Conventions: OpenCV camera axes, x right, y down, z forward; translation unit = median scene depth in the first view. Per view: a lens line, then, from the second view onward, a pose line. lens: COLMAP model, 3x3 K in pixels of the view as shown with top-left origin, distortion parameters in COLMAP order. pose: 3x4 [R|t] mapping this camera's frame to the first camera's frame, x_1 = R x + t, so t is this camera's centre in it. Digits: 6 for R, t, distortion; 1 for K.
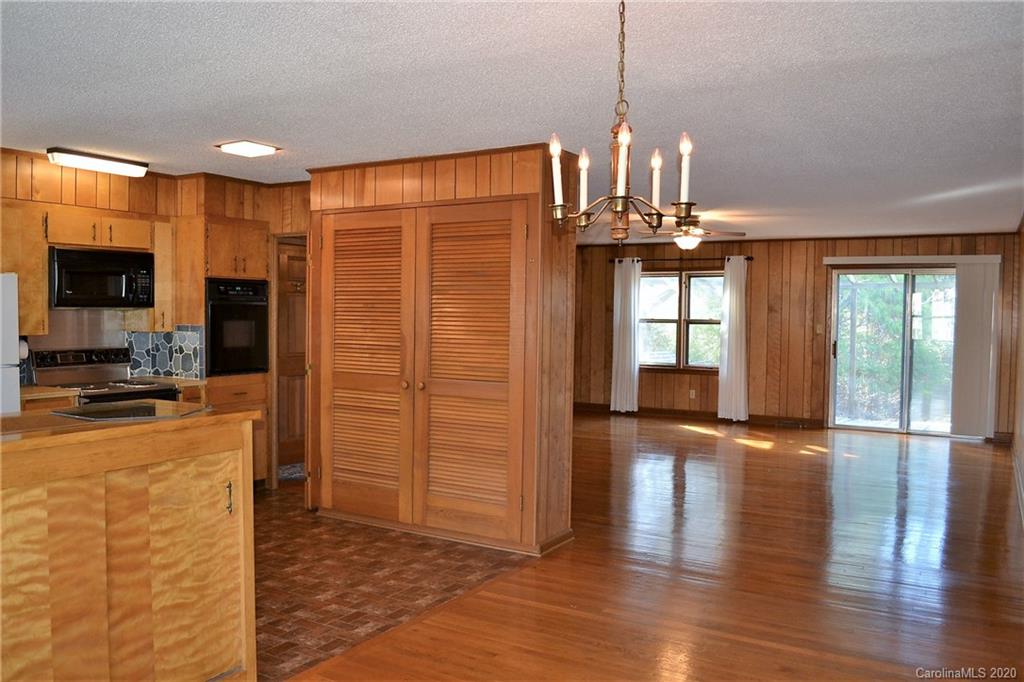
lens RADIAL K [[809.2, 0, 514.7], [0, 809.2, 341.6], [0, 0, 1]] dist [-0.066337, -0.007279]
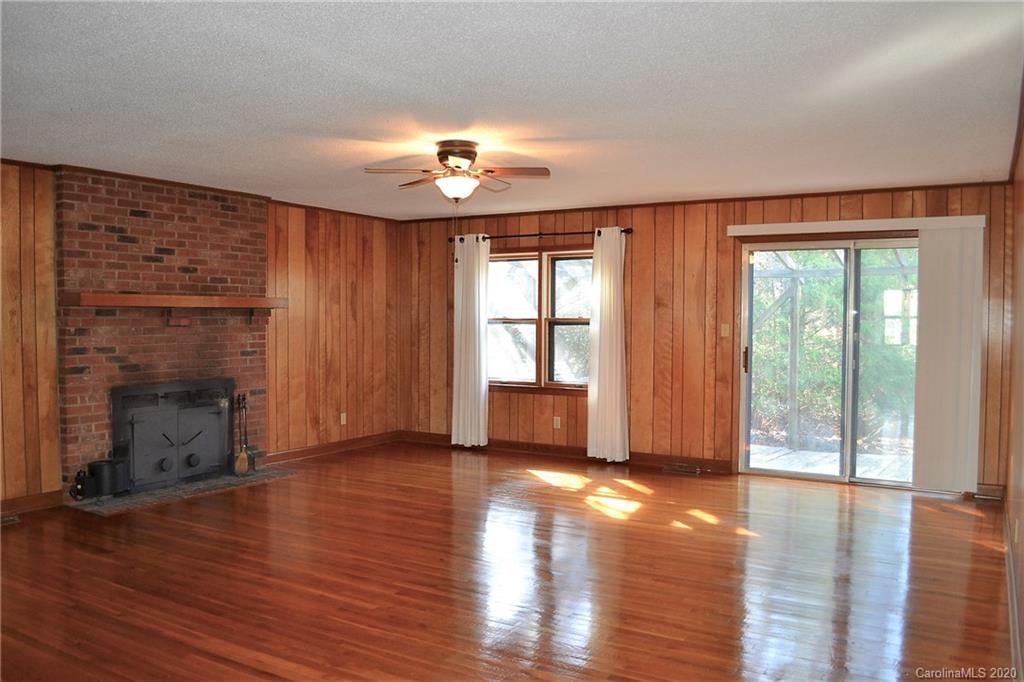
lens RADIAL K [[809.2, 0, 510.7], [0, 809.2, 343.7], [0, 0, 1]] dist [-0.066337, -0.007279]
pose [[0.999971, -0.006984, 0.002892, 0.187489], [0.006999, 0.999963, -0.005062, -0.001788], [-0.002856, 0.005082, 0.999983, 0.295057]]
